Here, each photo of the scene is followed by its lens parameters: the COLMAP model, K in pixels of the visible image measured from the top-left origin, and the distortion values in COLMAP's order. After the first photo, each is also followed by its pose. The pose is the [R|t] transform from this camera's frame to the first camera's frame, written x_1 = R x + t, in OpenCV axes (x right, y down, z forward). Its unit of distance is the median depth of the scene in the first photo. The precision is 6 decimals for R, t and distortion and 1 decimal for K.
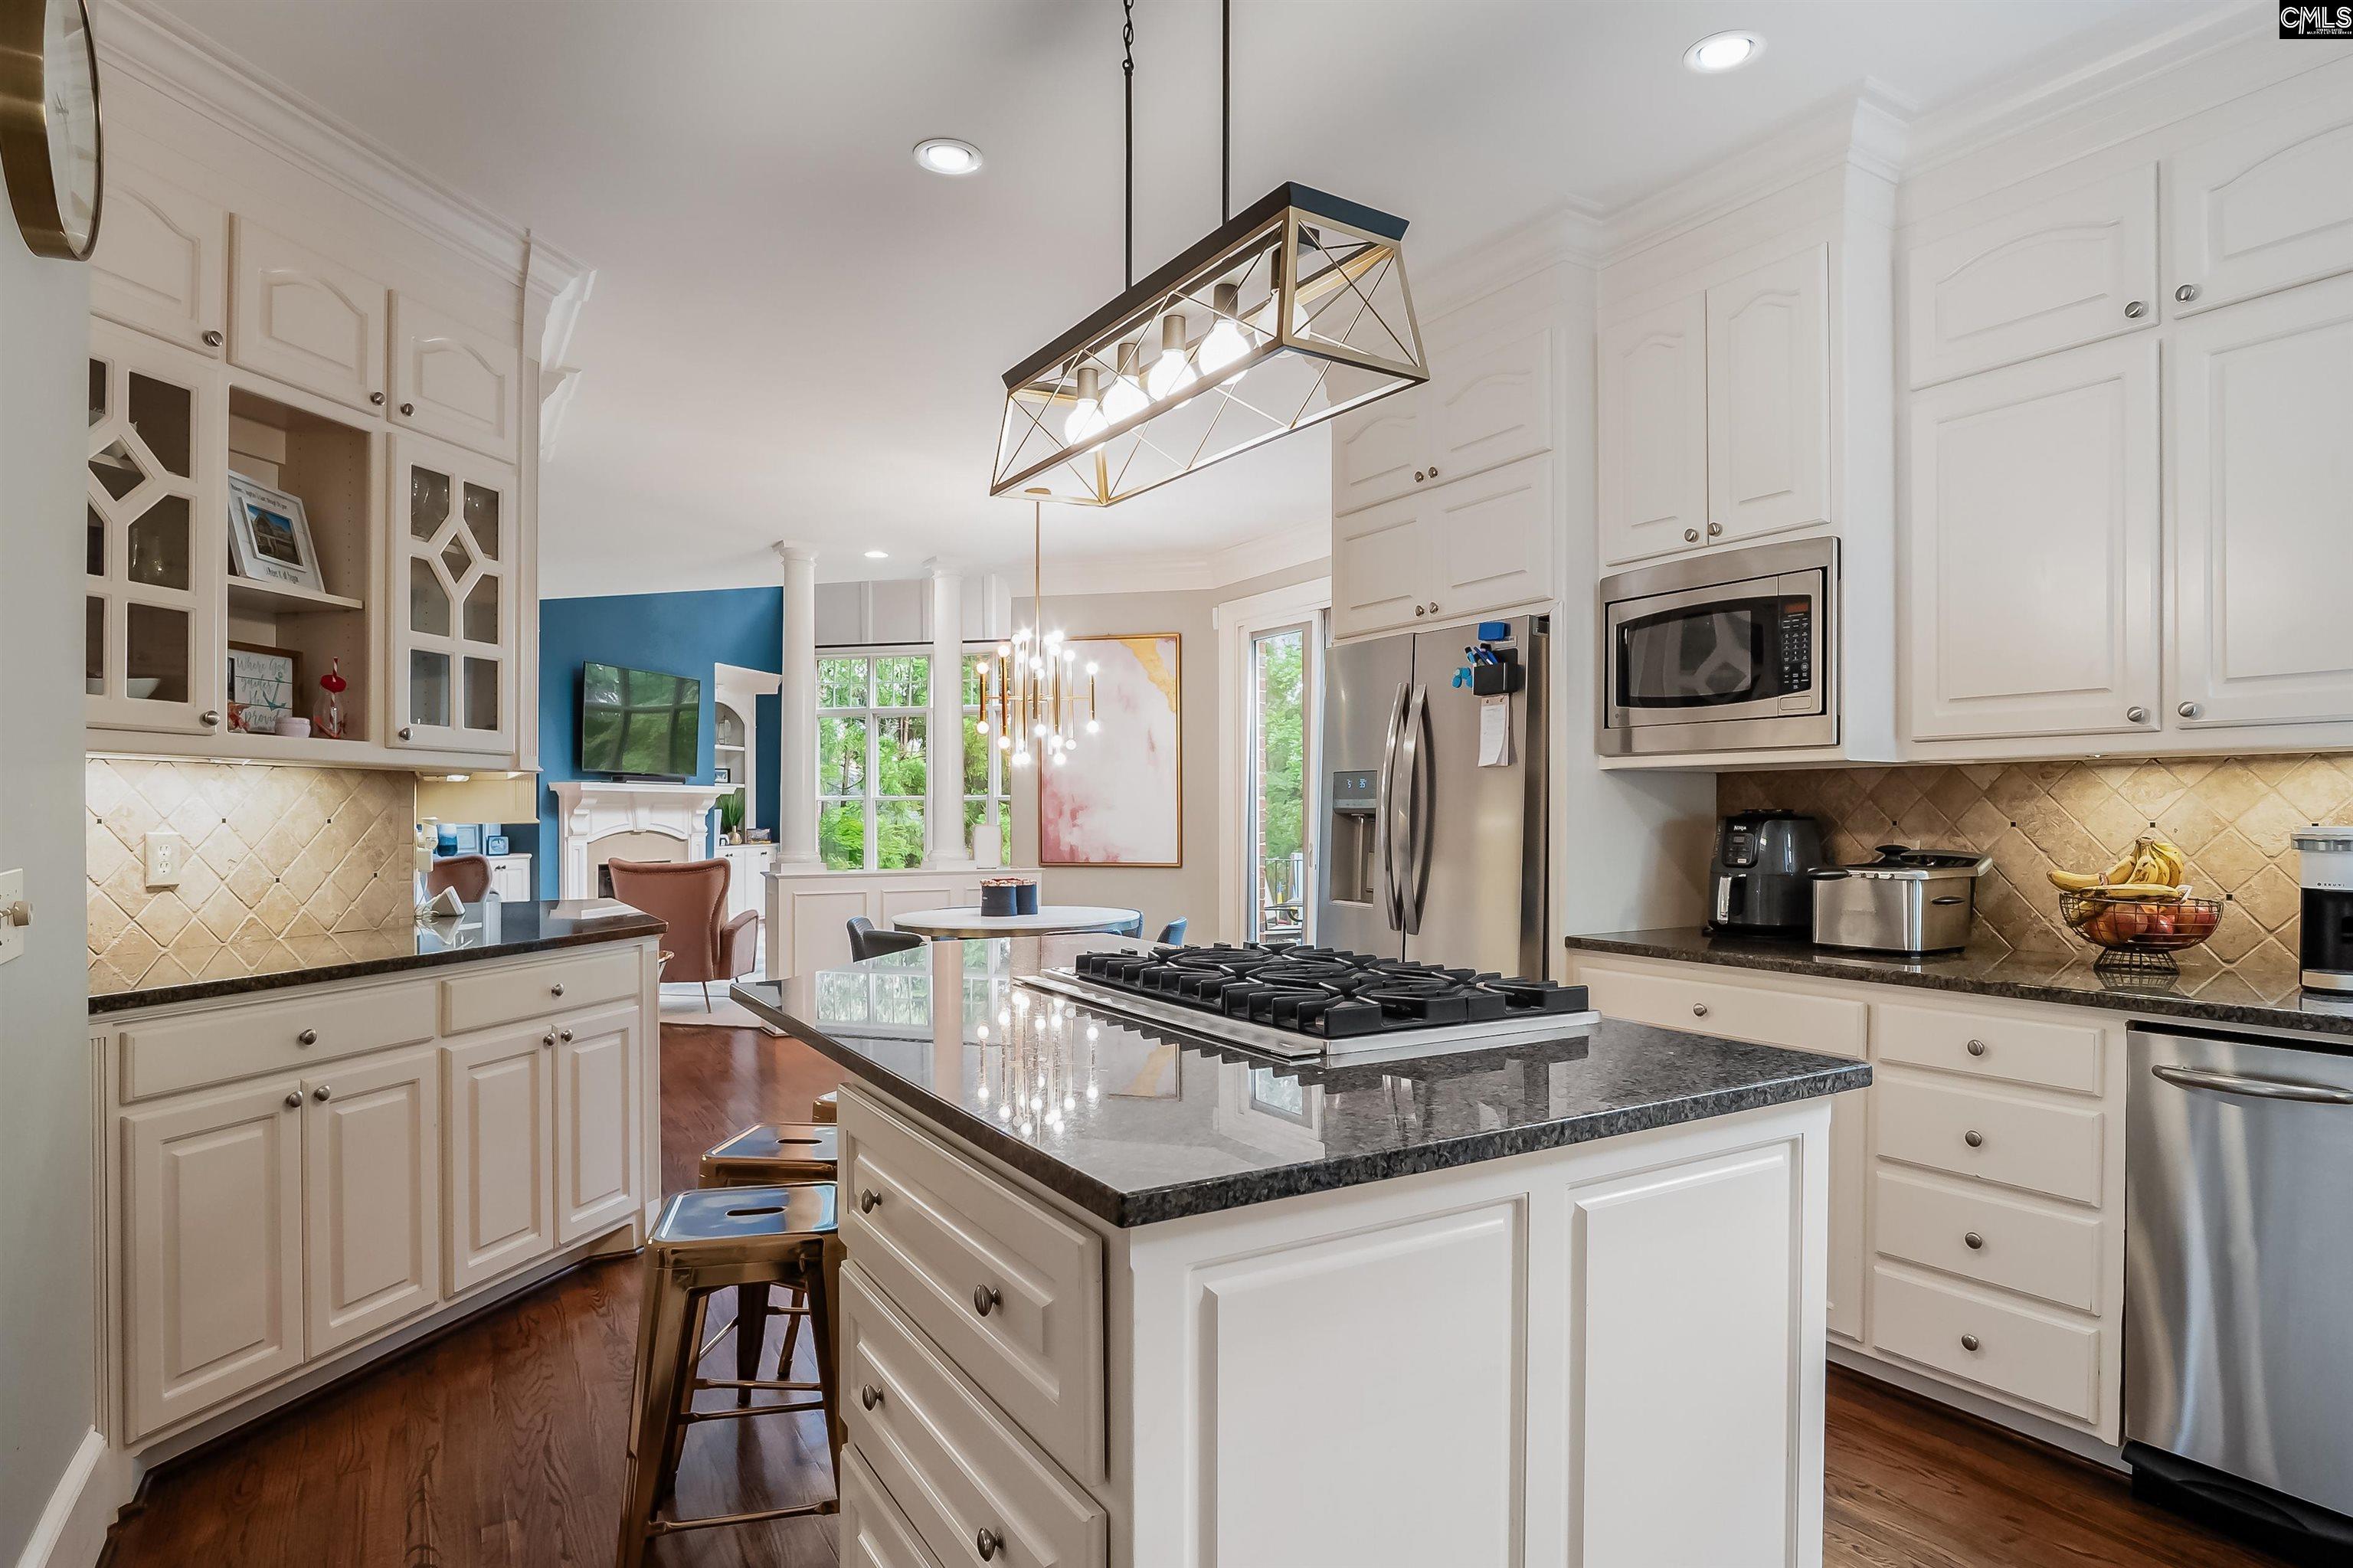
lens RADIAL K [[1304.3, 0, 1181.8], [0, 1304.3, 789.0], [0, 0, 1]] dist [-0.021437, 0.001889]
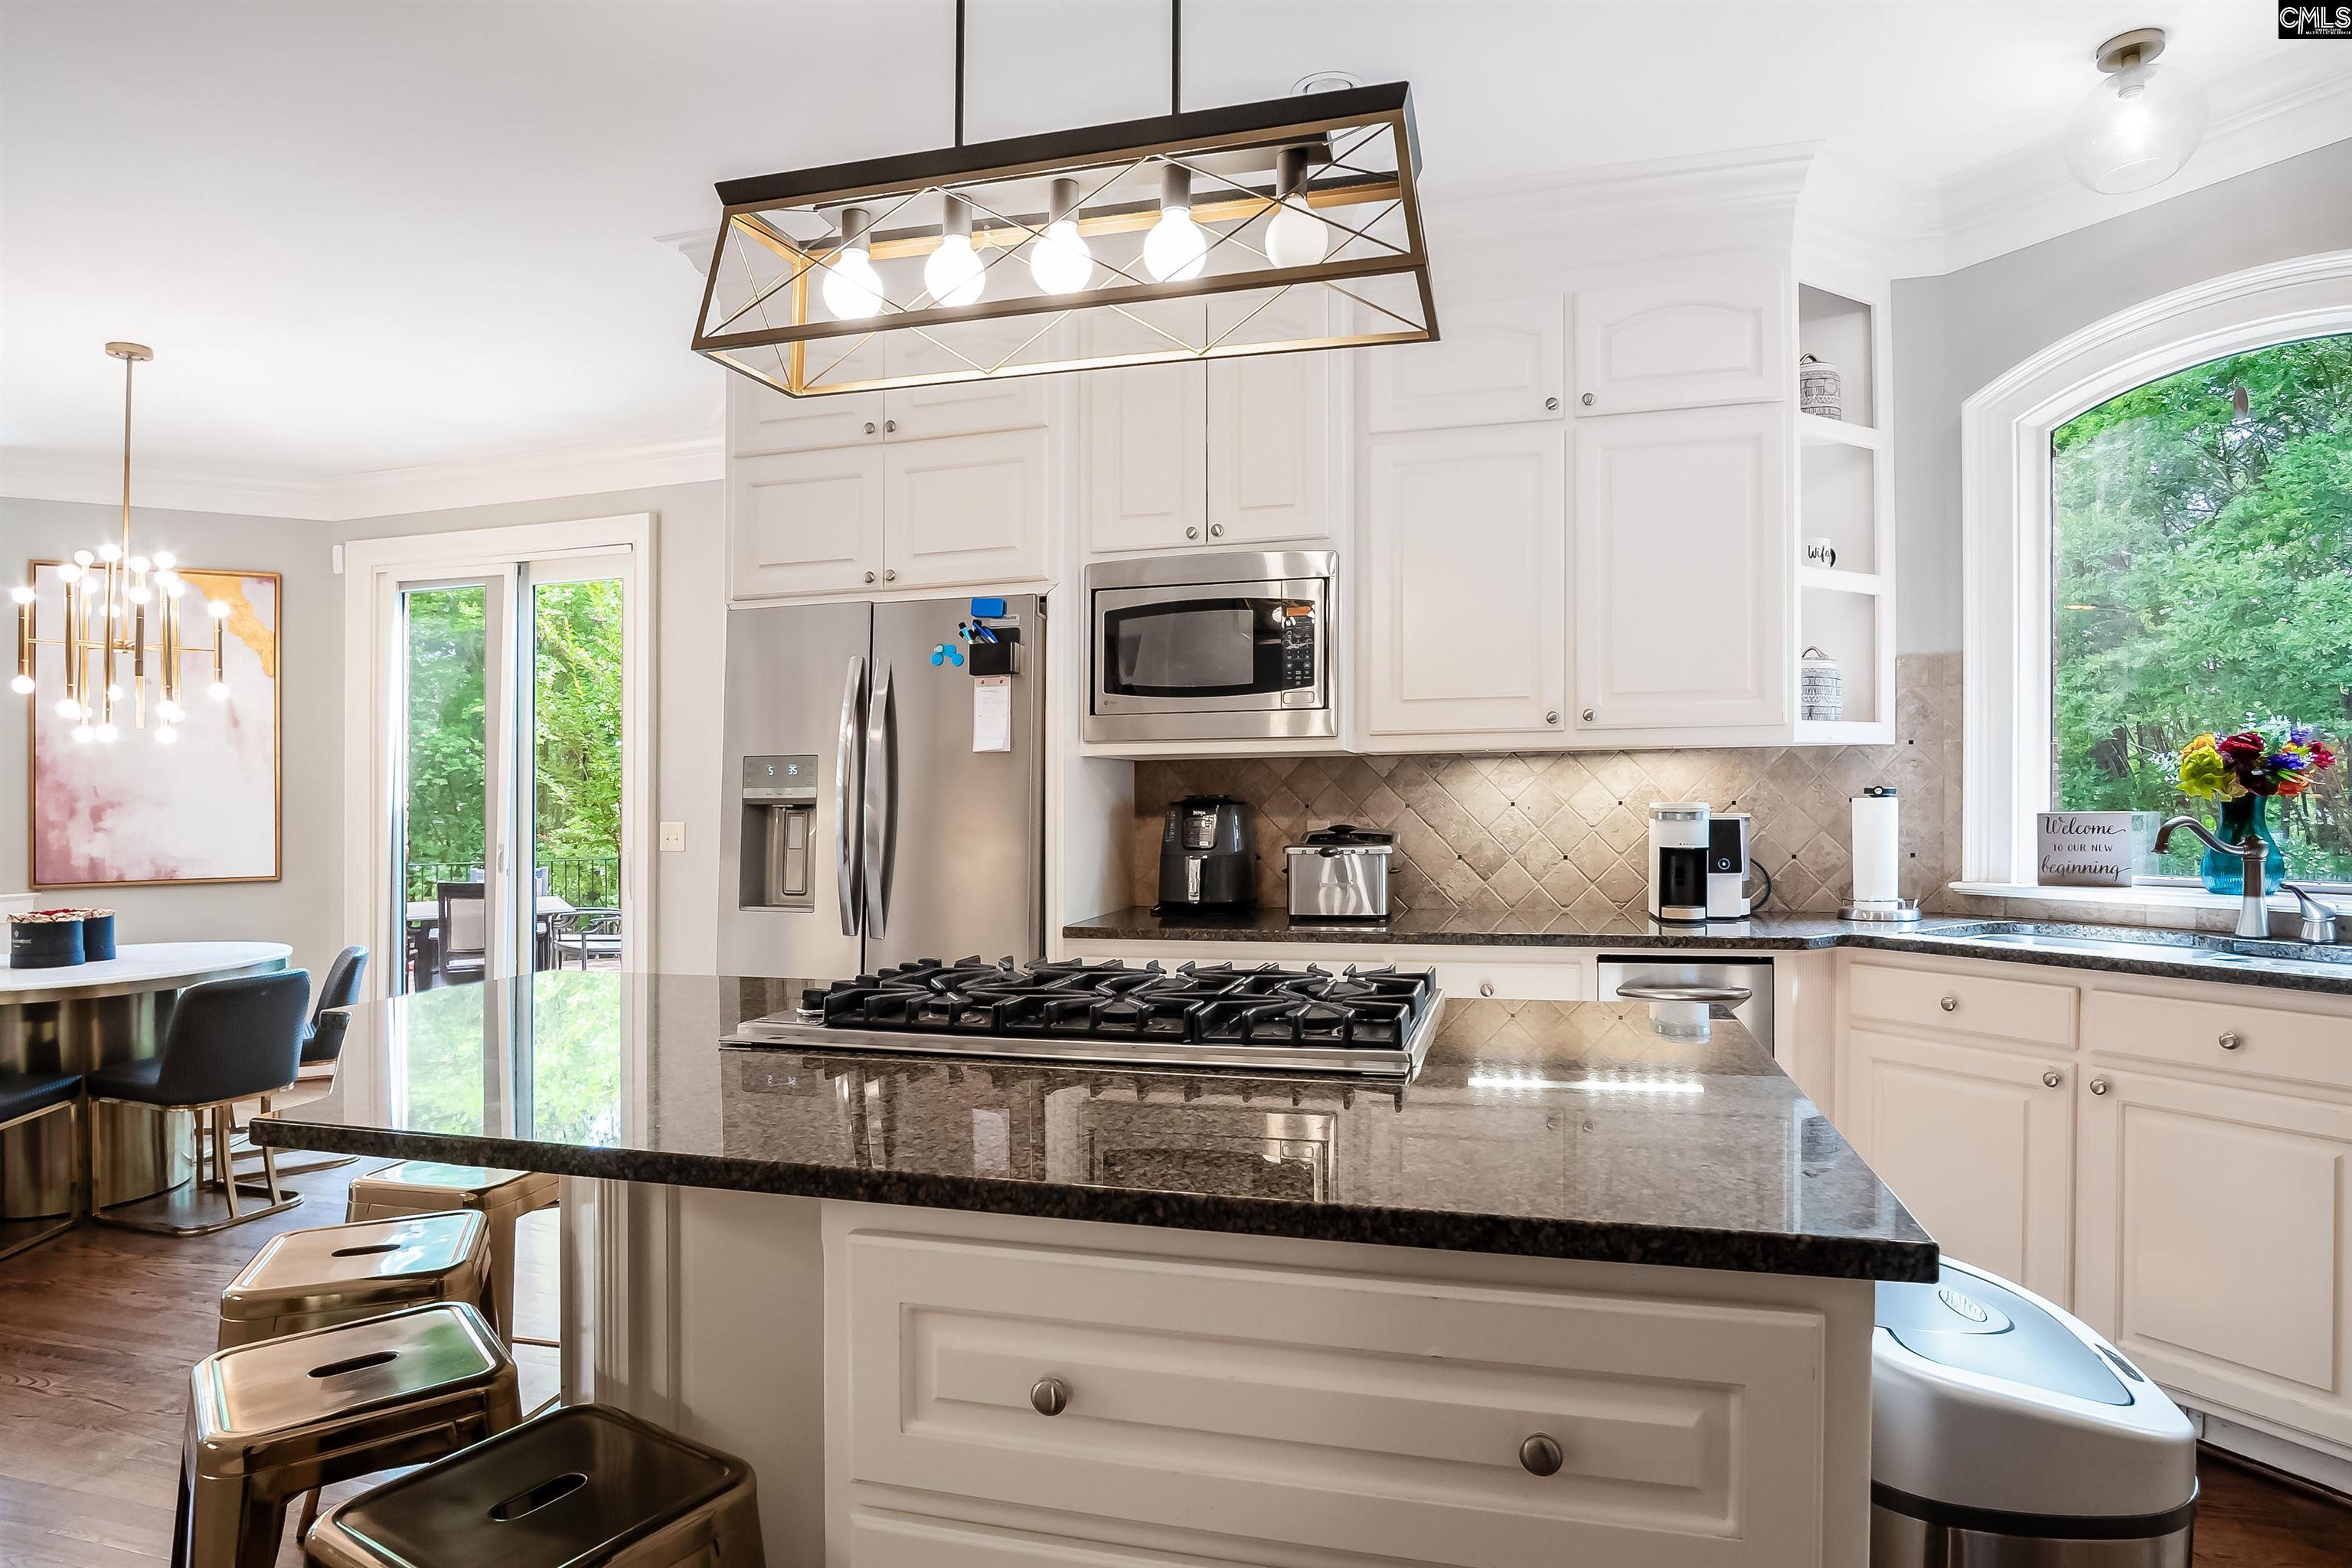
lens RADIAL K [[1303.7, 0, 1175.8], [0, 1303.7, 786.2], [0, 0, 1]] dist [-0.021437, 0.001889]
pose [[0.732146, -0.001244, 0.681147, -0.321852], [-0.000453, 0.999997, 0.002313, 0.006044], [-0.681148, -0.002002, 0.732143, 0.230587]]
